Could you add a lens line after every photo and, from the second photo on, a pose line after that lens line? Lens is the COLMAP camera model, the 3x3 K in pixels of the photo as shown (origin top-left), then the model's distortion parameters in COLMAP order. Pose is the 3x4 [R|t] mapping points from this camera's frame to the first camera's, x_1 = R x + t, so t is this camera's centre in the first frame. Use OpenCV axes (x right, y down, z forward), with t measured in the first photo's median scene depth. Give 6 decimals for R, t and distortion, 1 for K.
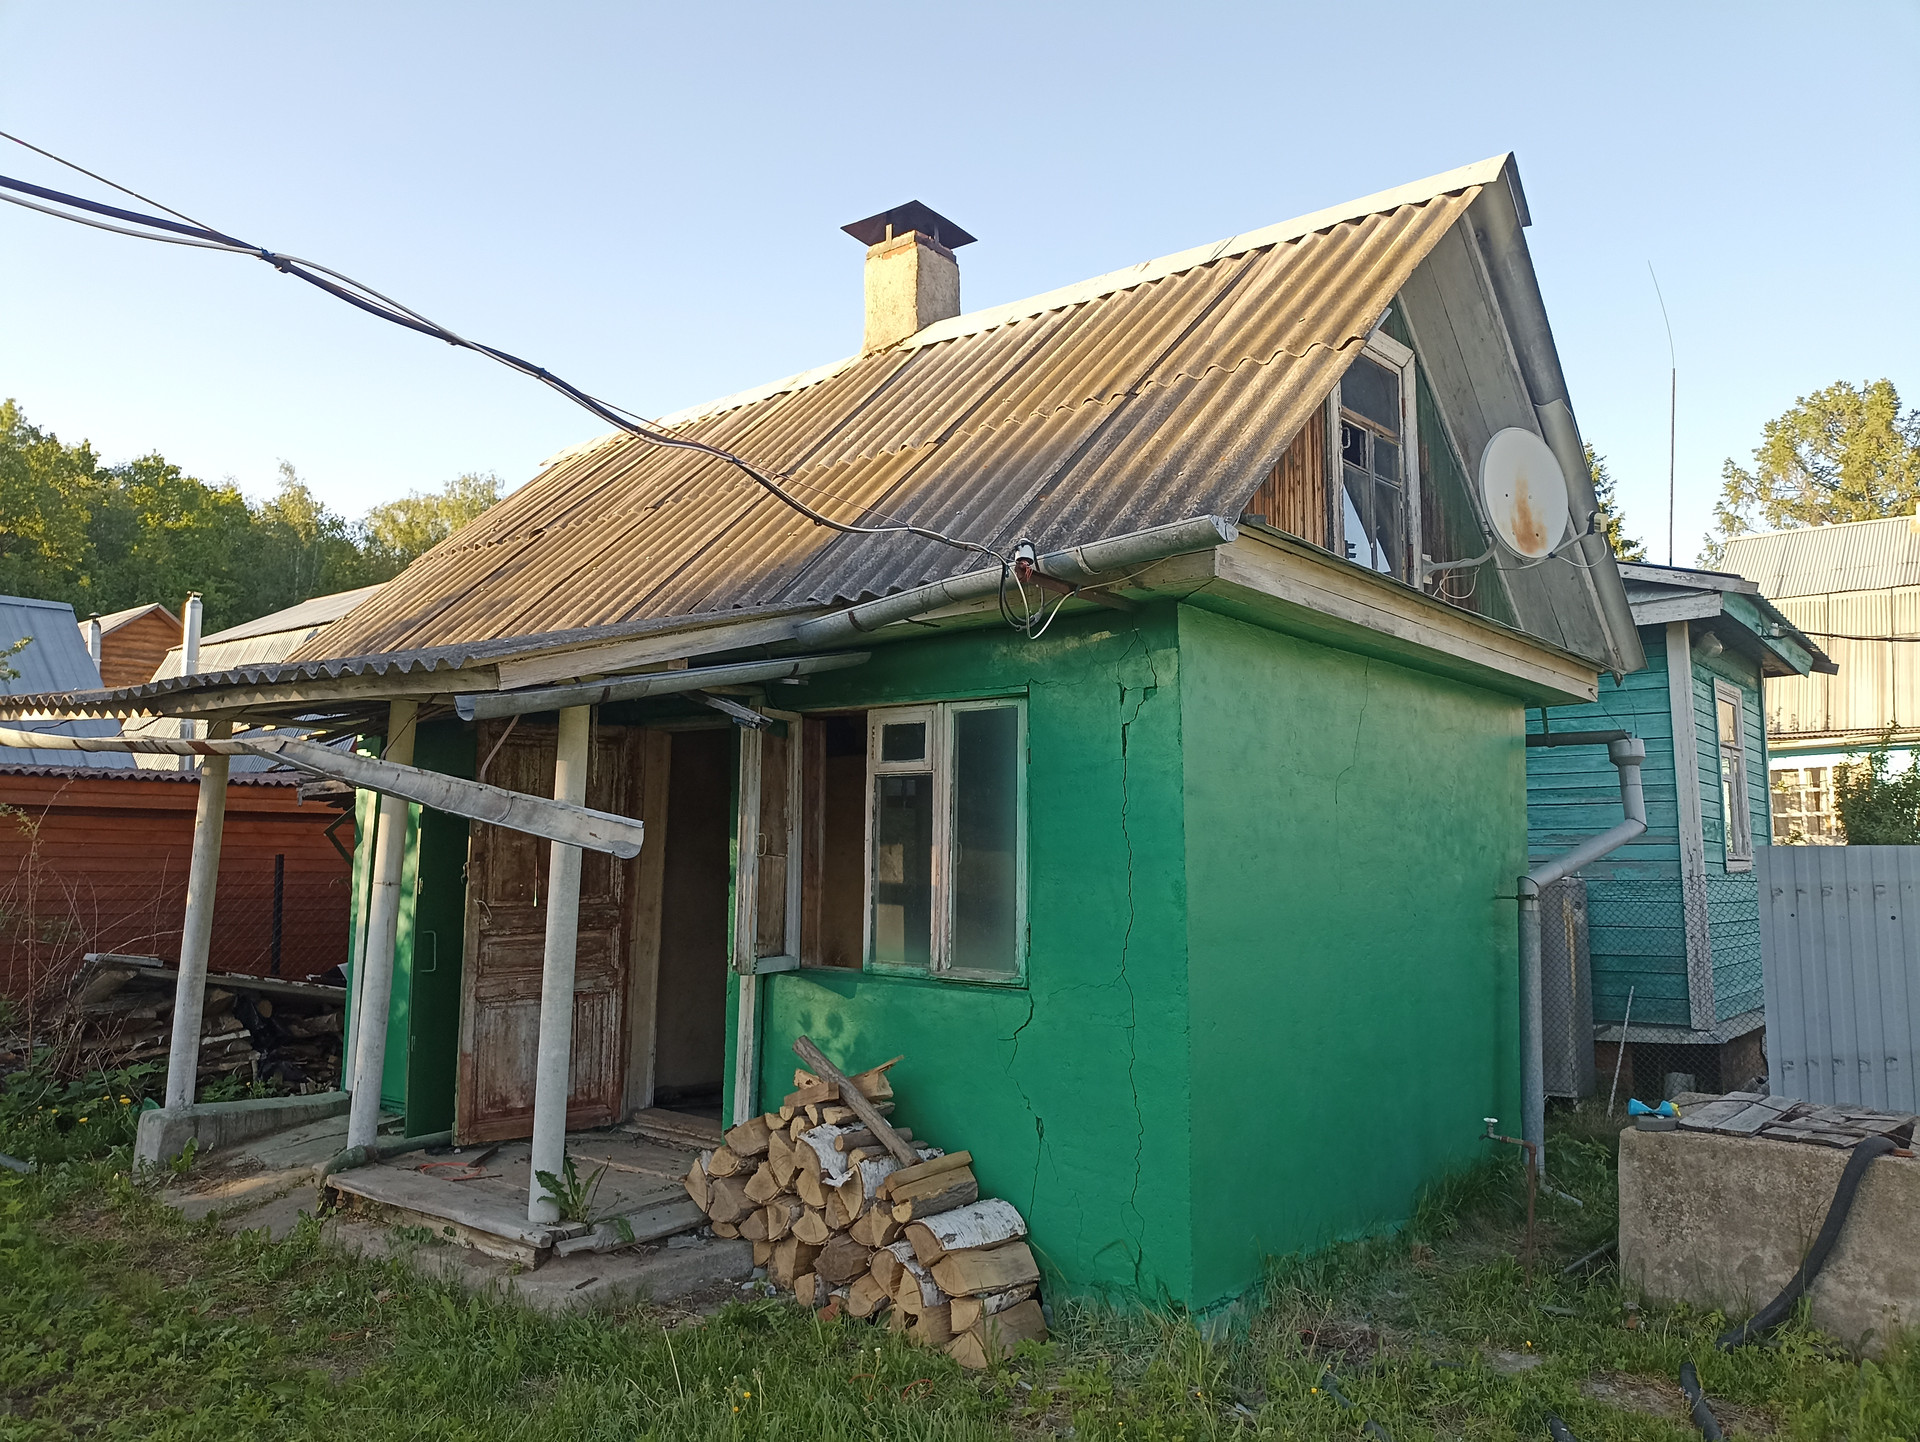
lens RADIAL K [[1308.1, 0, 960.0], [0, 1308.1, 721.0], [0, 0, 1]] dist [0.041419, -0.045605]
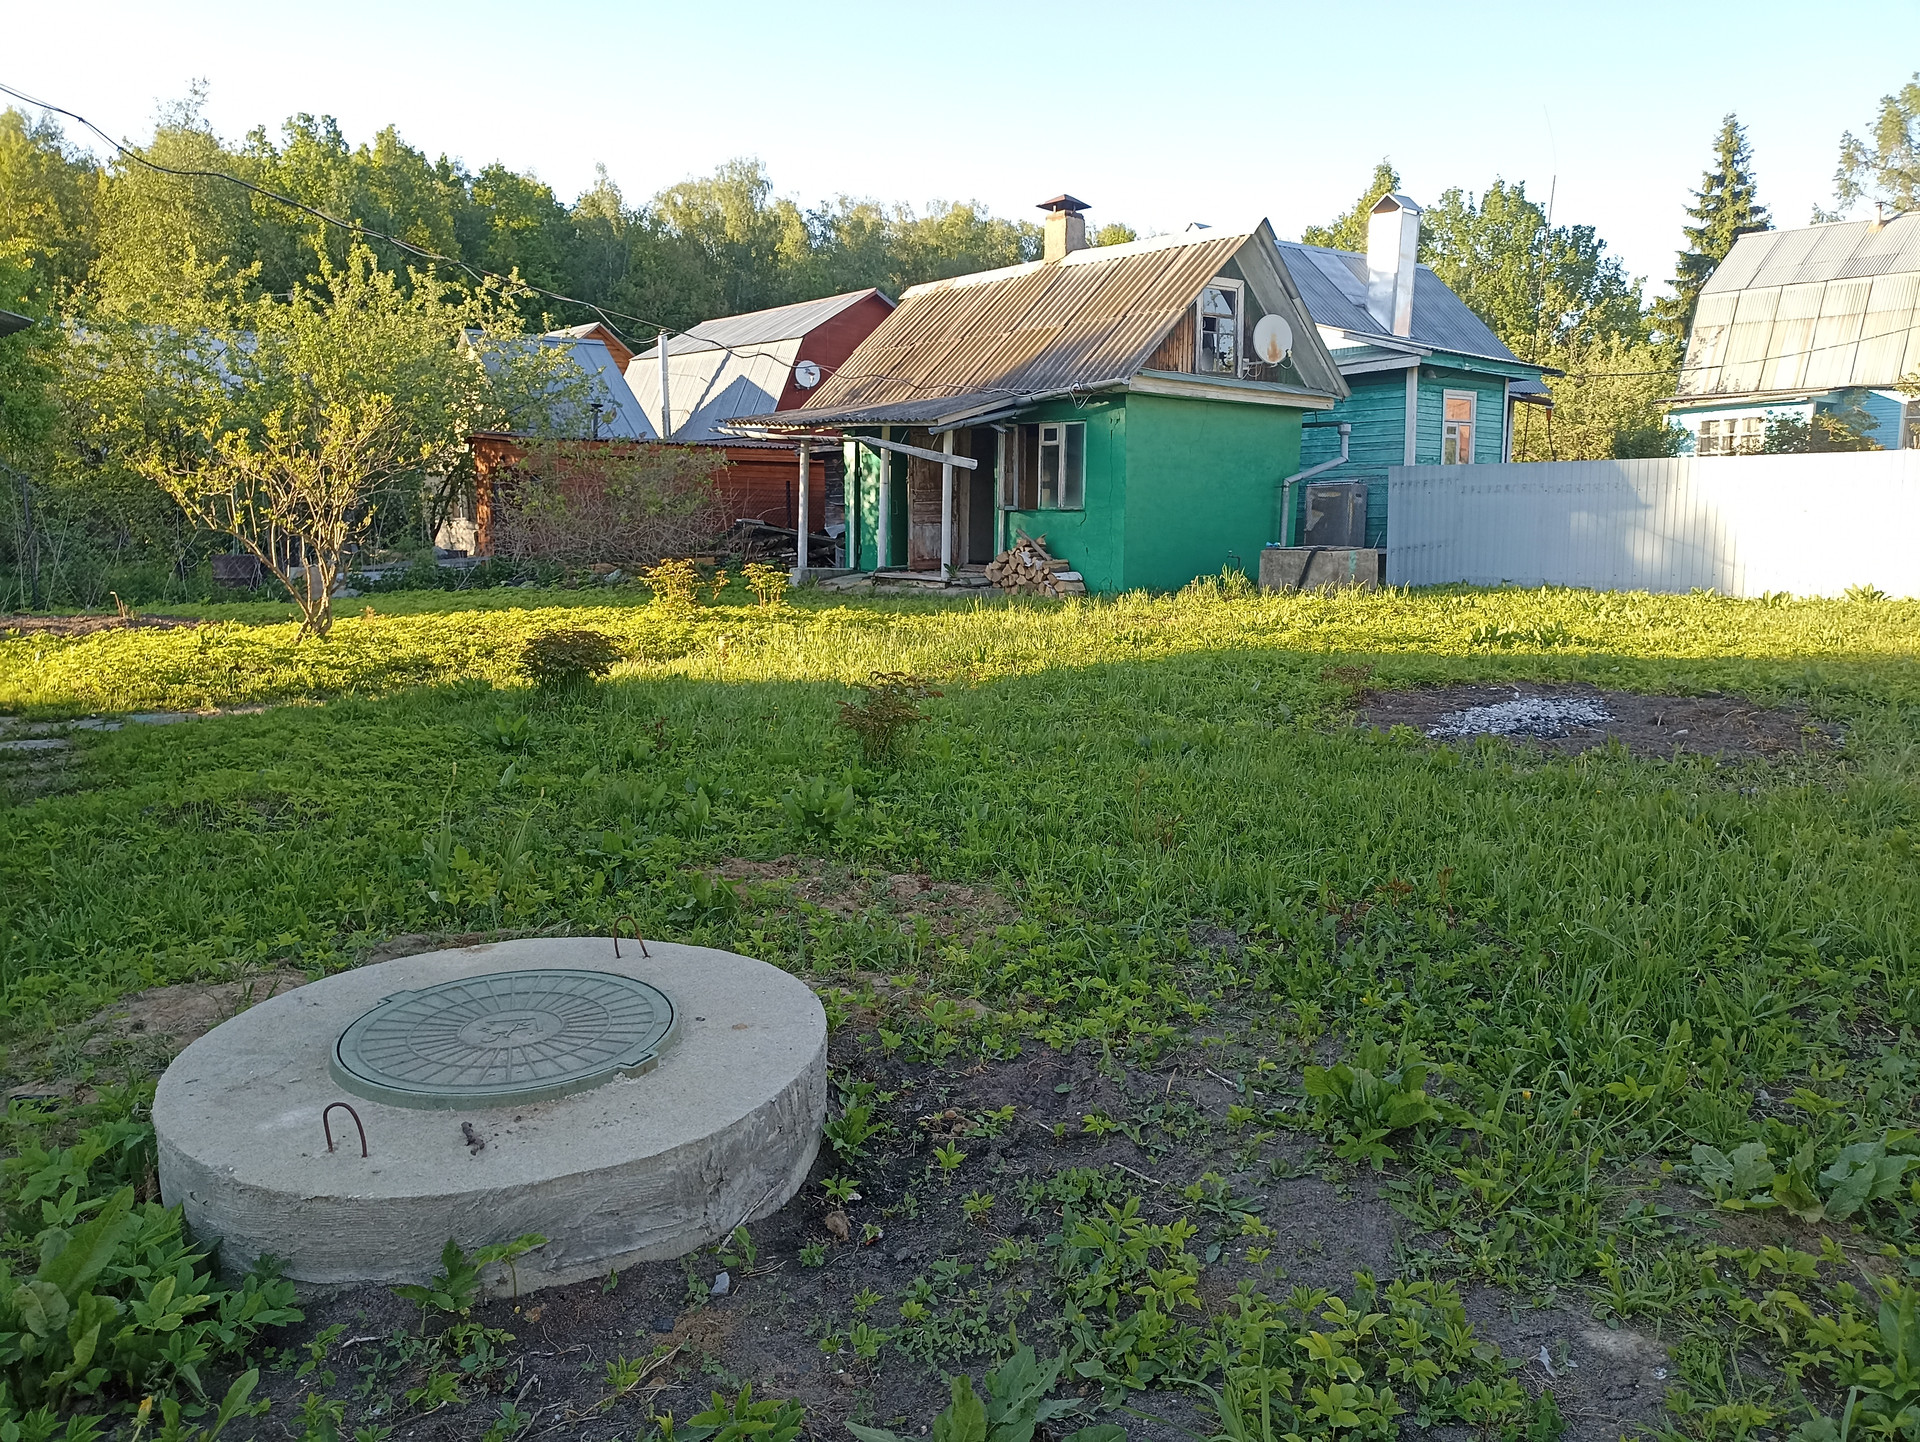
lens RADIAL K [[1308.1, 0, 960.0], [0, 1308.1, 721.0], [0, 0, 1]] dist [0.041419, -0.045605]
pose [[0.984570, 0.024431, -0.173275, 0.286000], [0.021614, 0.965645, 0.258964, -0.130533], [0.173649, -0.258714, 0.950217, -2.056652]]
